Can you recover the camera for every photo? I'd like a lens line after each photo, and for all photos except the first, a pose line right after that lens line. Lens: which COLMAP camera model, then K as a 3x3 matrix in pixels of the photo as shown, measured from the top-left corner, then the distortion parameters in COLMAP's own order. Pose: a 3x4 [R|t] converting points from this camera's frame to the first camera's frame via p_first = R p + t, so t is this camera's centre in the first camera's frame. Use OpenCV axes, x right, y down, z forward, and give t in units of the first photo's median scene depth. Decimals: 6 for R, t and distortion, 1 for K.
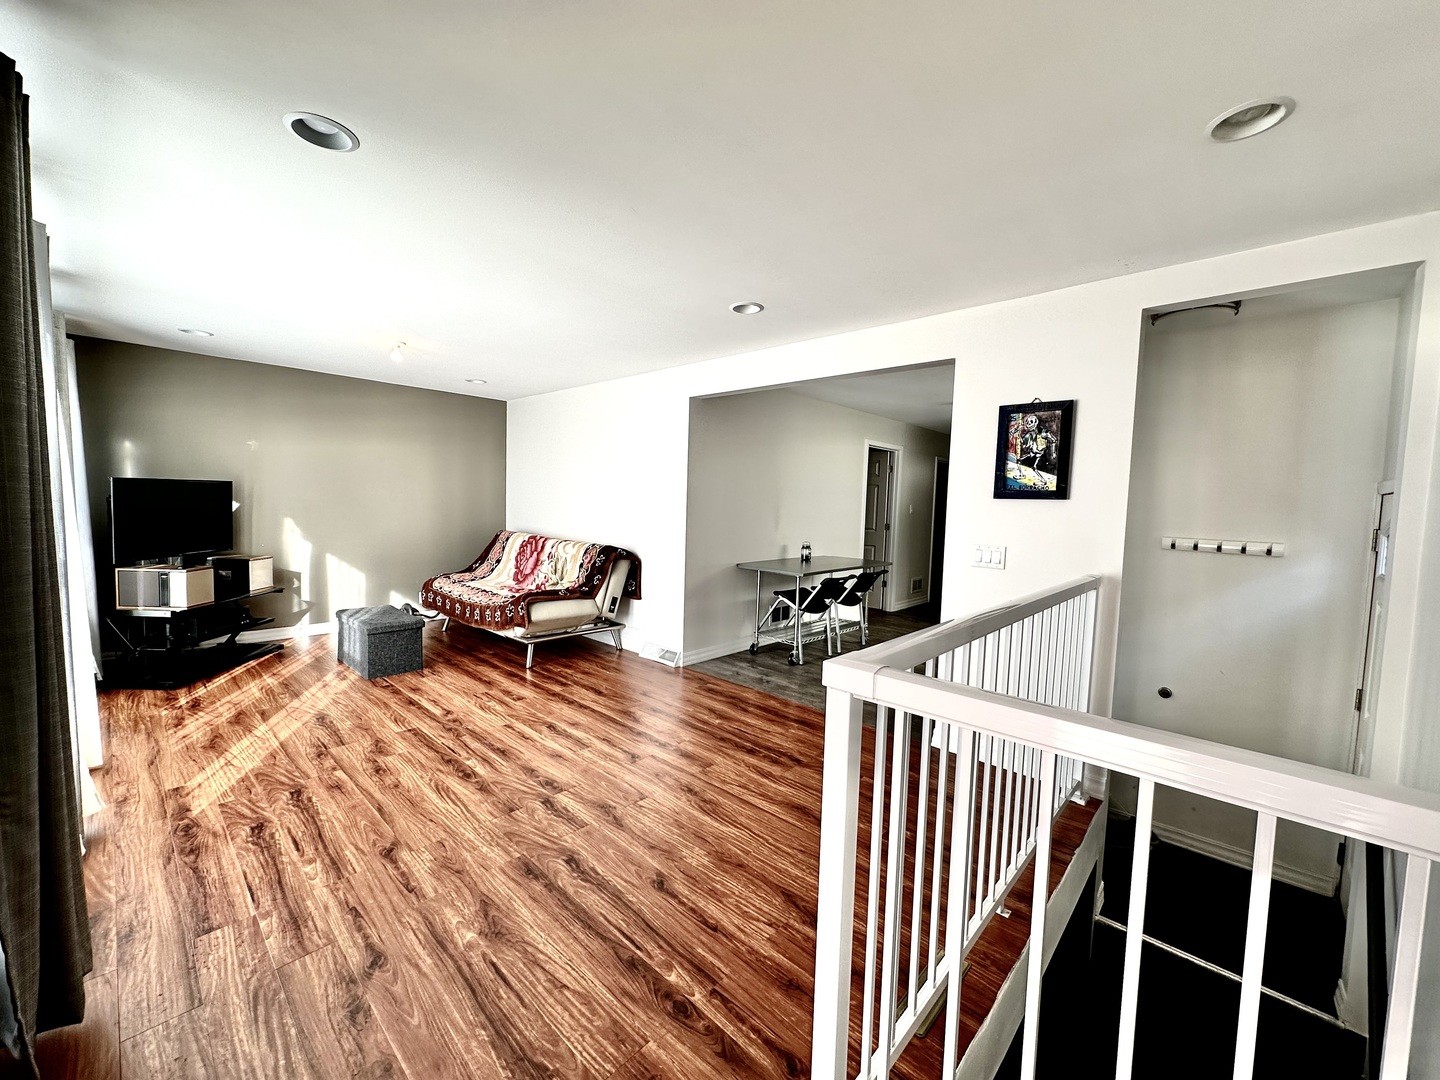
lens RADIAL K [[571.0, 0, 718.7], [0, 571.0, 544.1], [0, 0, 1]] dist [-0.003239, 0.000124]
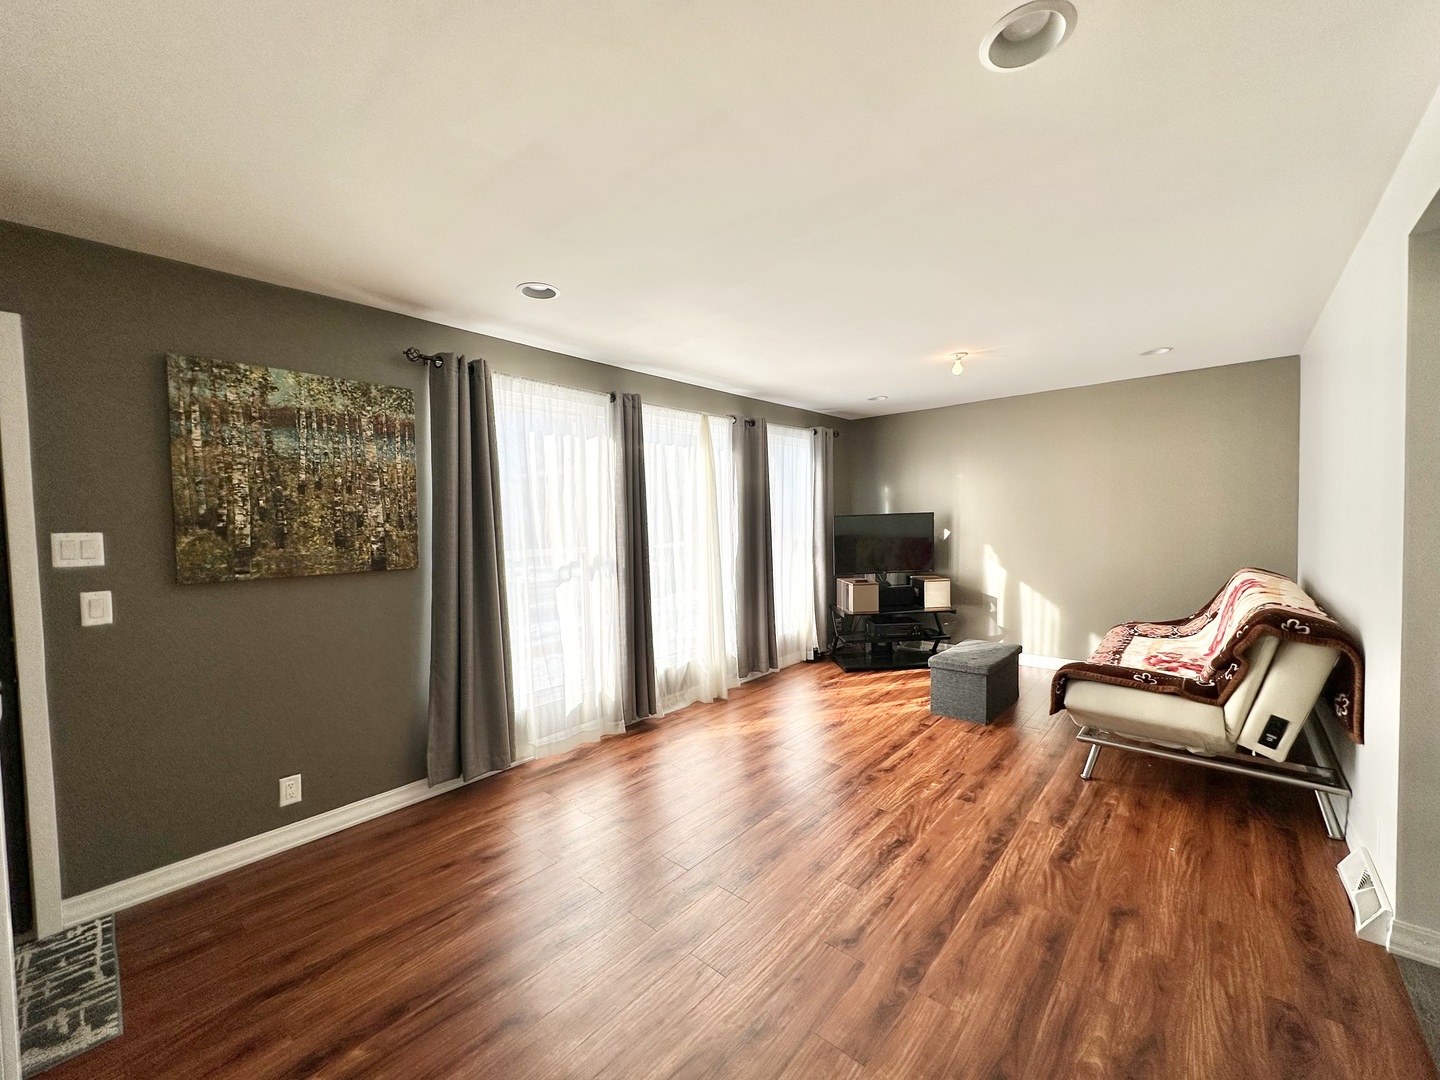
lens RADIAL K [[571.0, 0, 718.7], [0, 571.0, 536.7], [0, 0, 1]] dist [-0.003239, 0.000124]
pose [[0.026274, 0.000953, -0.999654, 0.345303], [-0.052581, 0.998617, -0.000430, -0.041751], [0.998271, 0.052574, 0.026287, 0.615142]]
